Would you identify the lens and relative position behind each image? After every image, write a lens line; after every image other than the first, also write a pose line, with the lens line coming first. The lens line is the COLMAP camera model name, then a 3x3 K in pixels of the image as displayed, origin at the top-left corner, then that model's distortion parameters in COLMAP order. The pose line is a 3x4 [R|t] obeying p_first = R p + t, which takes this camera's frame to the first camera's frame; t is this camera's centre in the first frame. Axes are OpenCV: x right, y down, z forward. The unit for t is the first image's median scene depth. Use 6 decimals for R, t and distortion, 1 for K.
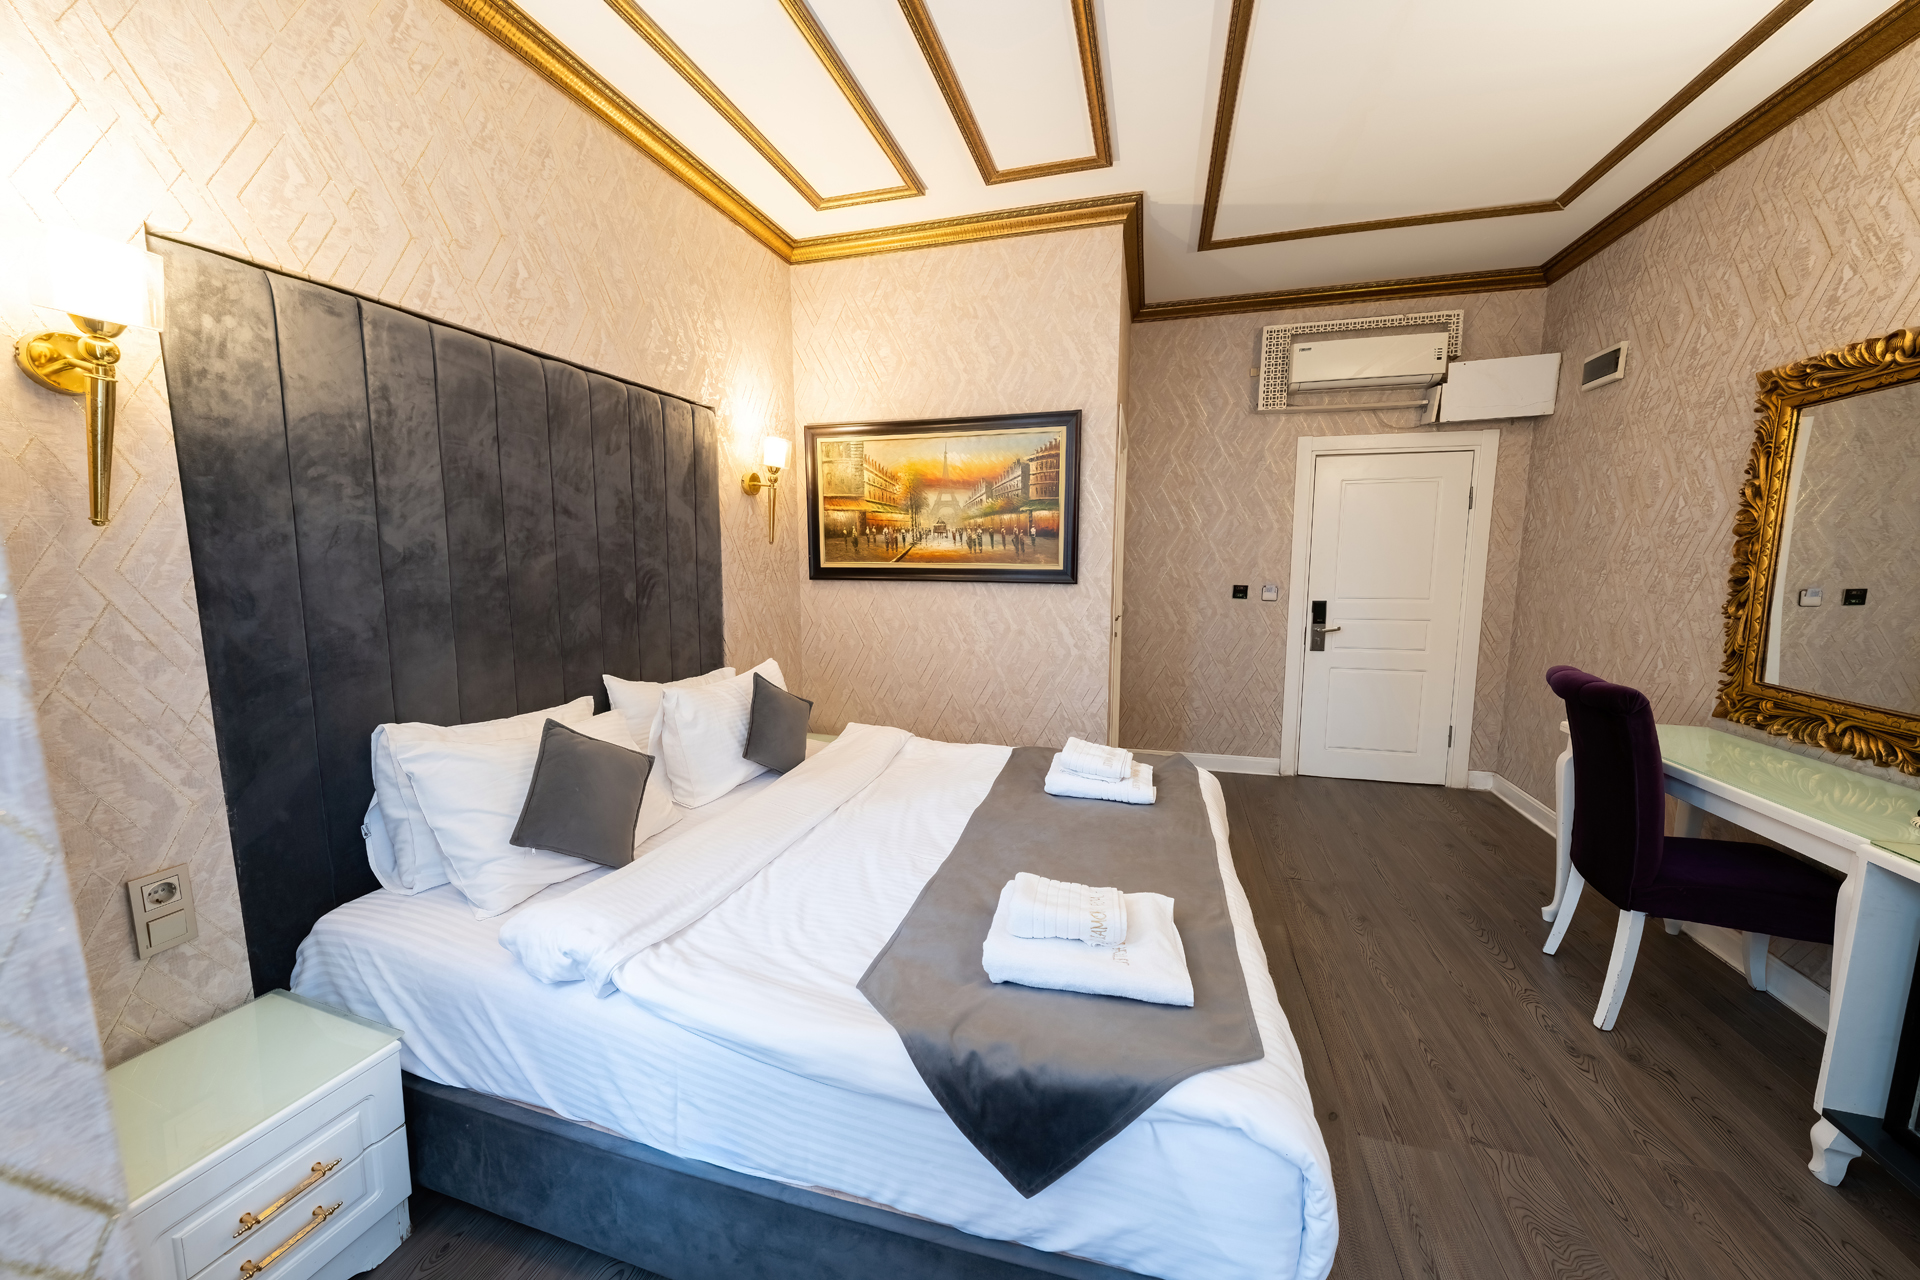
lens RADIAL K [[679.8, 0, 975.7], [0, 679.8, 632.4], [0, 0, 1]] dist [-0.003334, -0.000264]
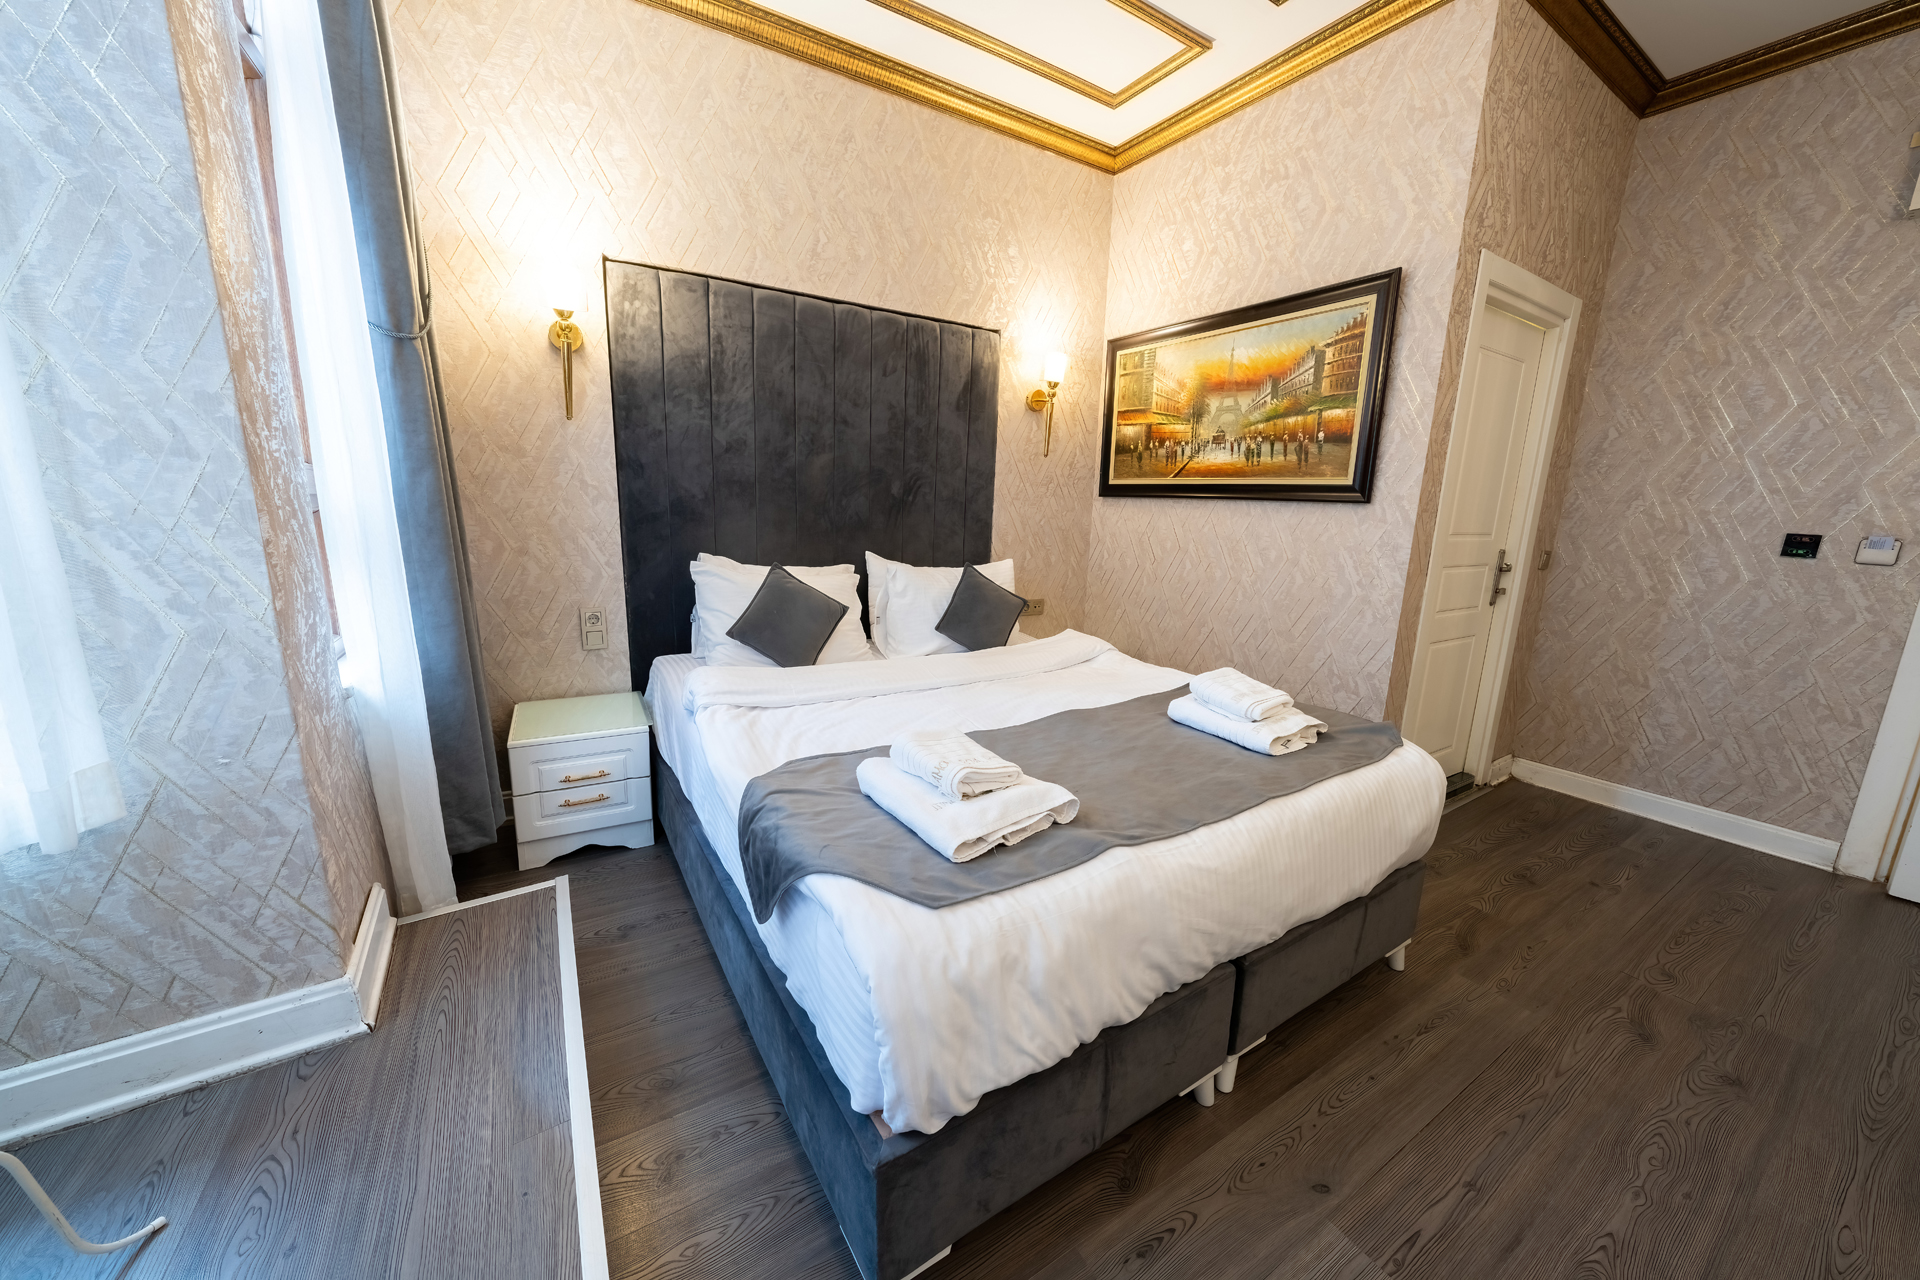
lens RADIAL K [[694.1, 0, 958.5], [0, 694.1, 636.7], [0, 0, 1]] dist [-0.008670, 0.000766]
pose [[0.731790, 0.151978, -0.664369, 0.391309], [-0.109889, 0.988376, 0.105055, 0.052695], [0.672613, -0.003871, 0.739984, 0.112377]]
